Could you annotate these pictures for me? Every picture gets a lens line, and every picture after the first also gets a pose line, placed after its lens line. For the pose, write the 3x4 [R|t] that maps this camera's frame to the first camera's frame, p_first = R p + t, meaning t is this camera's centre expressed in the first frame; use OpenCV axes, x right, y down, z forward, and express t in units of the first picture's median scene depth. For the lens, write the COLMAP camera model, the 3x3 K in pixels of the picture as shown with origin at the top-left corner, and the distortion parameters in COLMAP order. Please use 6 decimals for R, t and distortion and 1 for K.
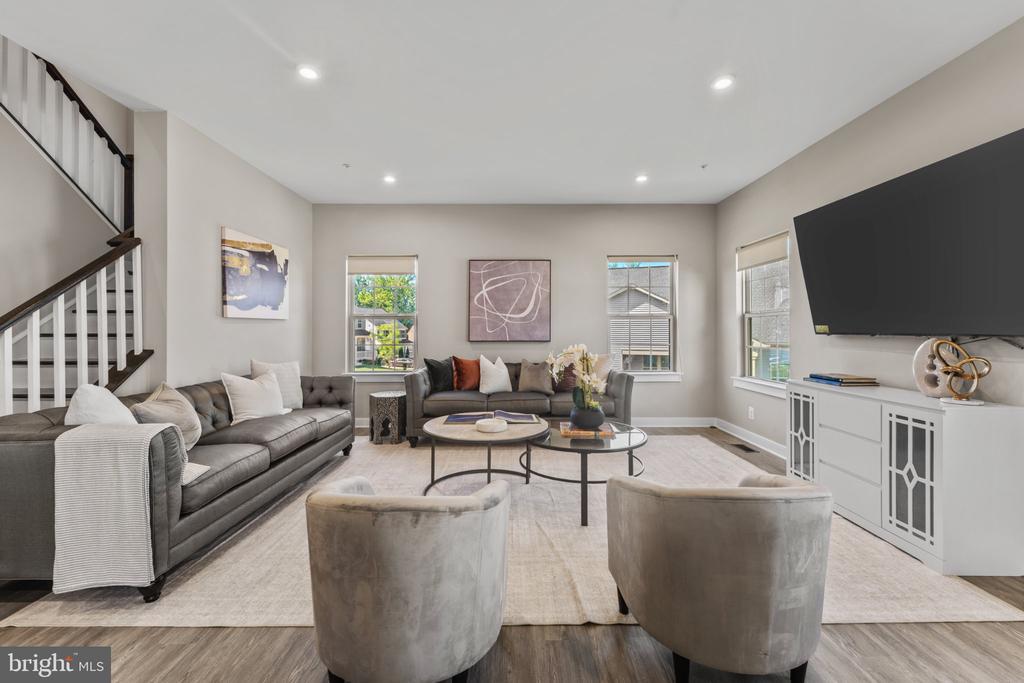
lens RADIAL K [[414.7, 0, 511.7], [0, 414.7, 332.9], [0, 0, 1]] dist [-0.000538, -0.000052]
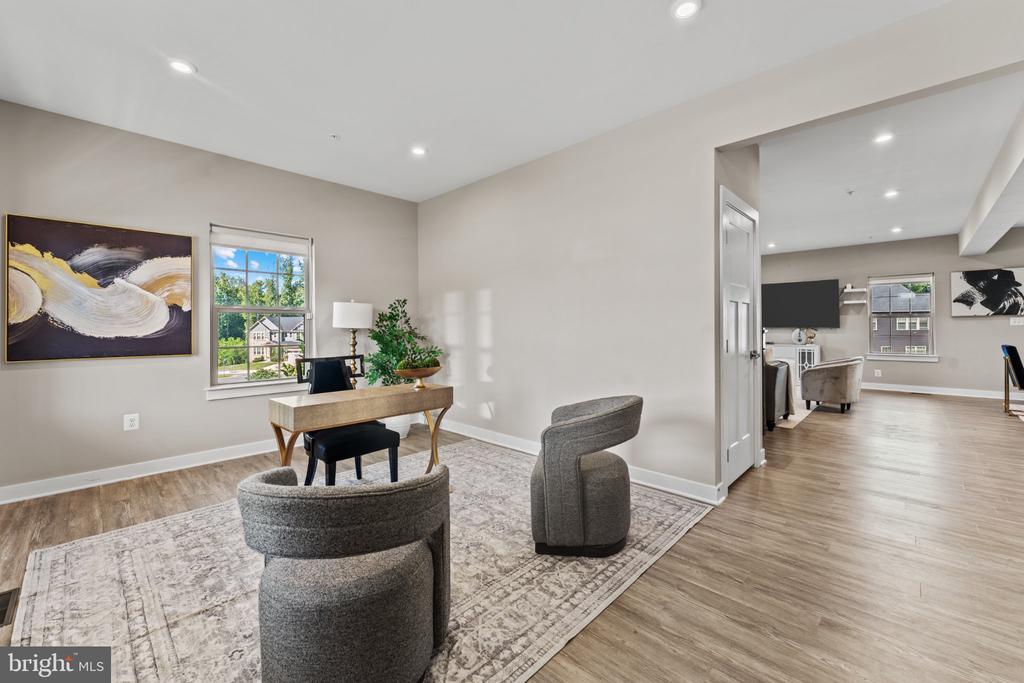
lens RADIAL K [[414.6, 0, 515.9], [0, 414.6, 325.7], [0, 0, 1]] dist [0.002236, -0.000087]
pose [[0.692237, 0.002410, 0.721666, -1.850784], [0.007054, 0.999924, -0.010106, 0.003888], [-0.721635, 0.012087, 0.692168, 0.152113]]
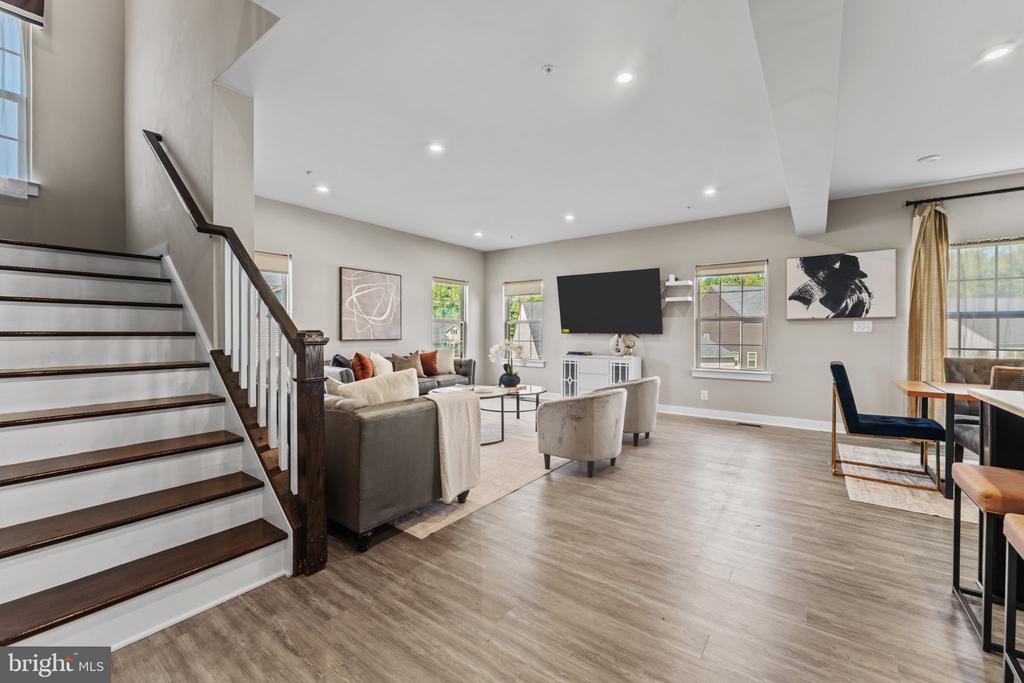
lens RADIAL K [[414.7, 0, 511.7], [0, 414.7, 332.9], [0, 0, 1]] dist [-0.000538, -0.000052]
pose [[0.596394, 0.001060, 0.802691, -0.878036], [0.000729, 0.999998, -0.001863, 0.003680], [-0.802692, 0.001696, 0.596392, -0.036192]]
